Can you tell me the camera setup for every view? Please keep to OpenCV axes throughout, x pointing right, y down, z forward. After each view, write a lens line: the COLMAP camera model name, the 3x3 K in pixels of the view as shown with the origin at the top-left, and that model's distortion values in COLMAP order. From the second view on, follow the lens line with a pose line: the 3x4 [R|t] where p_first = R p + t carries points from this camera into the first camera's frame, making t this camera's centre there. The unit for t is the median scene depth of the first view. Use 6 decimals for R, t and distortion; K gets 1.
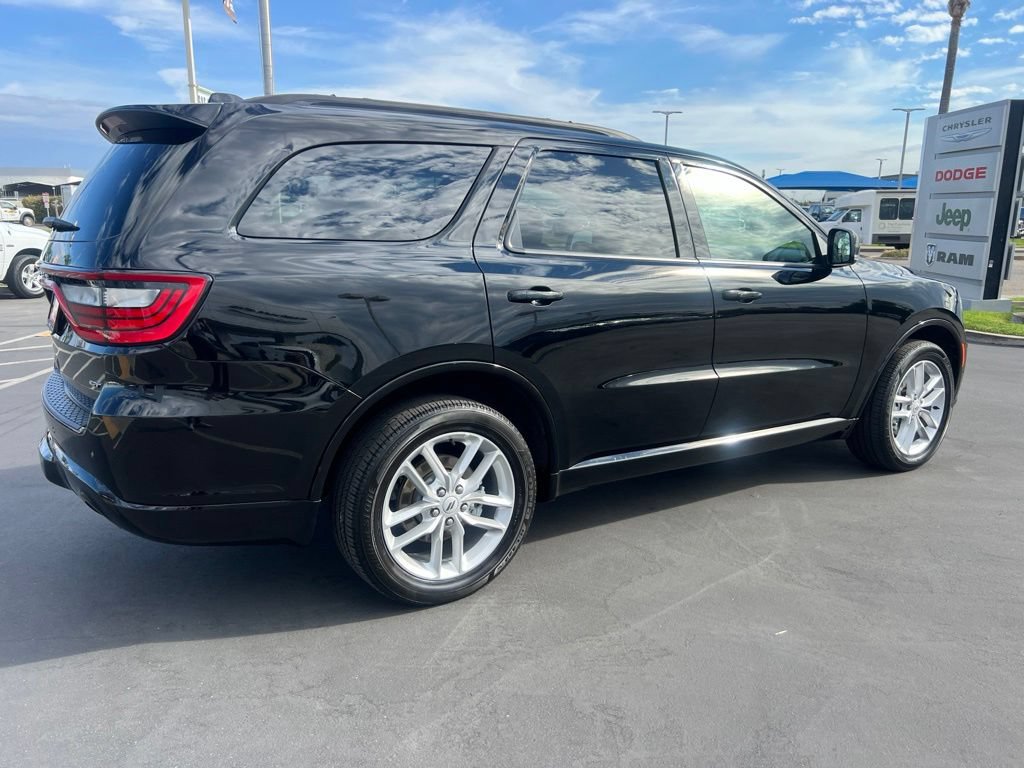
lens RADIAL K [[781.9, 0, 516.7], [0, 781.9, 380.5], [0, 0, 1]] dist [0.048443, -0.055457]
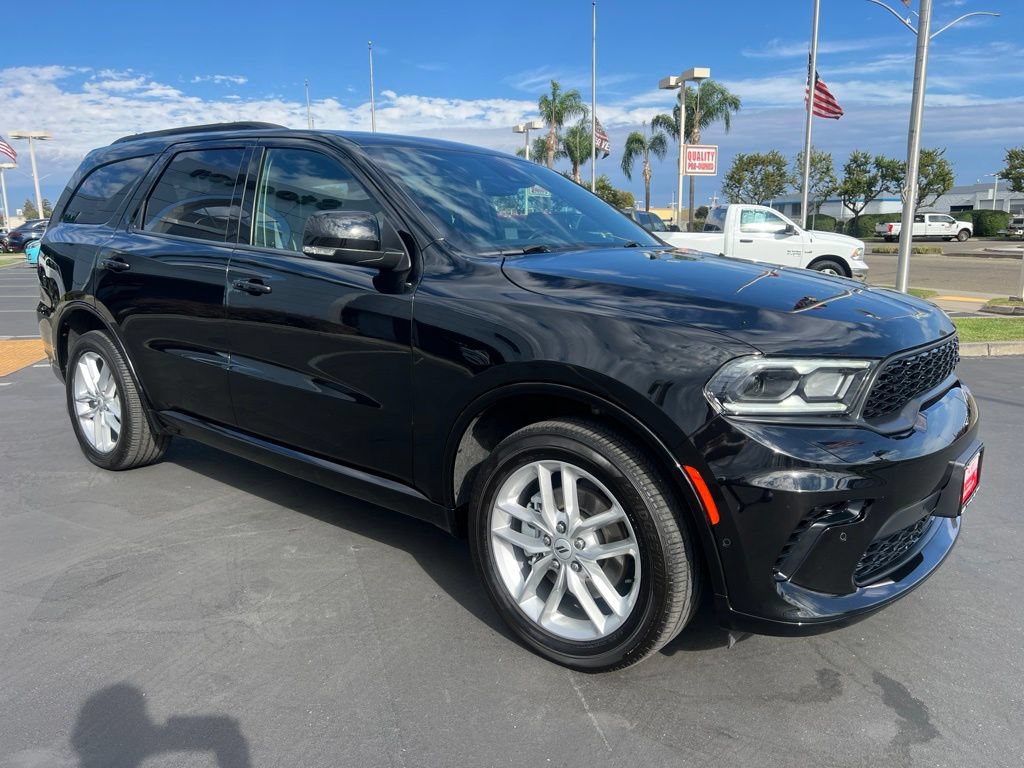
lens RADIAL K [[781.9, 0, 509.0], [0, 781.9, 389.0], [0, 0, 1]] dist [0.048443, -0.055457]
pose [[0.287711, 0.180757, -0.940505, 1.370810], [-0.189314, 0.973384, 0.129163, -0.183169], [0.938820, 0.140889, 0.314274, 1.118113]]
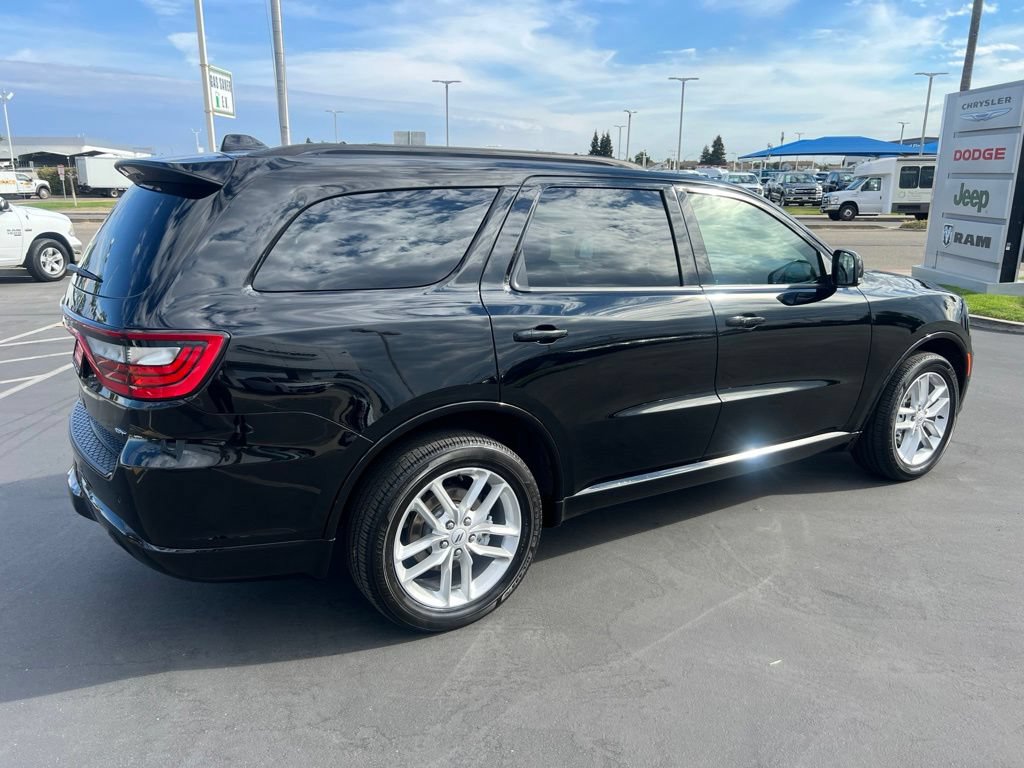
lens RADIAL K [[781.9, 0, 515.1], [0, 781.9, 381.0], [0, 0, 1]] dist [0.048443, -0.055457]
pose [[0.999799, -0.001417, -0.020012, 0.010066], [0.002270, 0.999086, 0.042678, -0.082151], [0.019933, -0.042715, 0.998888, -0.027615]]
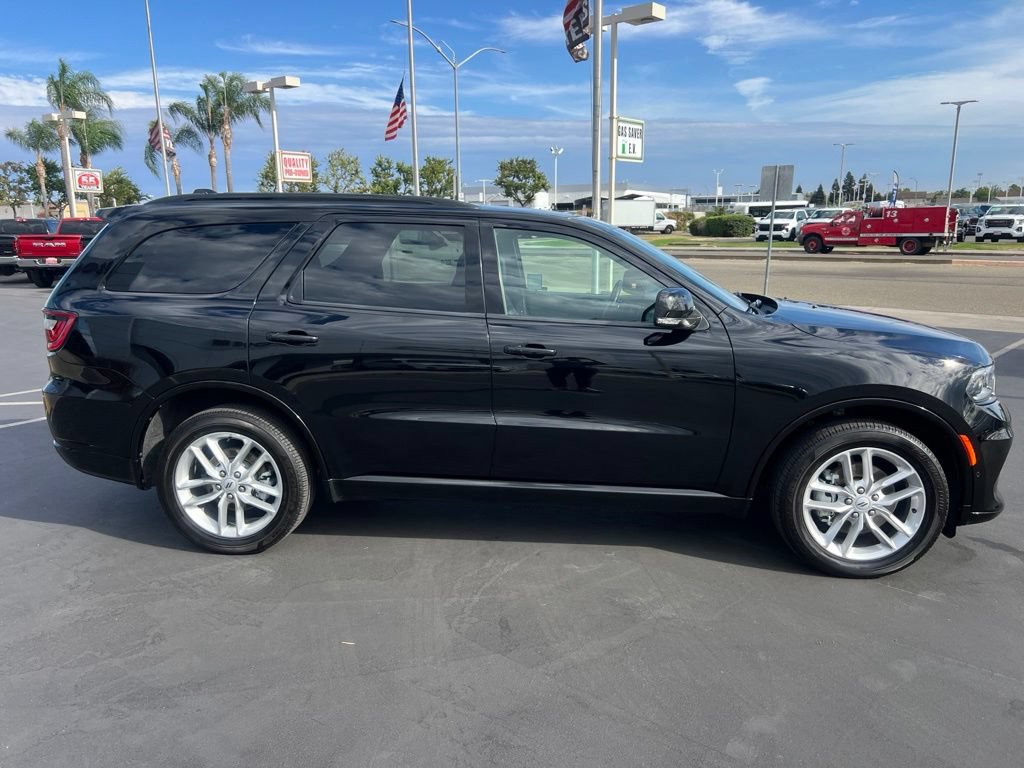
lens RADIAL K [[781.9, 0, 505.7], [0, 781.9, 383.1], [0, 0, 1]] dist [0.048443, -0.055457]
pose [[0.777585, 0.112127, -0.618700, 1.006283], [-0.112651, 0.992894, 0.038362, -0.111798], [0.618605, 0.039867, 0.784690, 0.184044]]
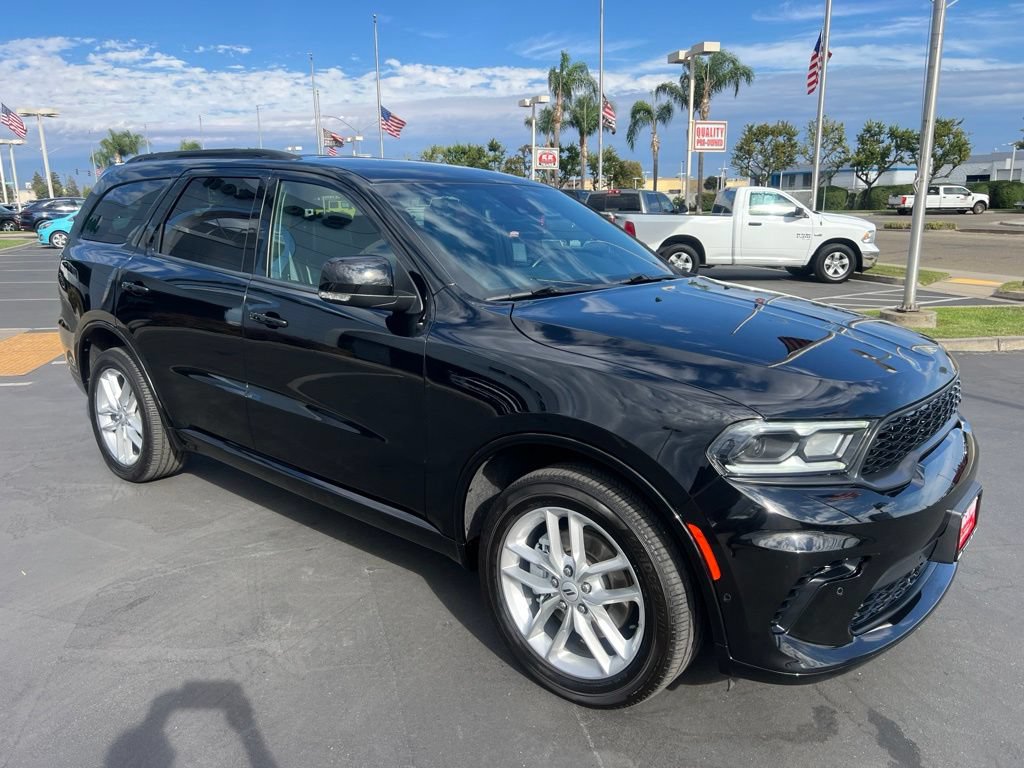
lens RADIAL K [[781.9, 0, 494.6], [0, 781.9, 389.7], [0, 0, 1]] dist [0.048443, -0.055457]
pose [[0.264081, 0.215274, -0.940169, 1.381324], [-0.185924, 0.967853, 0.169389, -0.259525], [0.946411, 0.130067, 0.295616, 1.095232]]
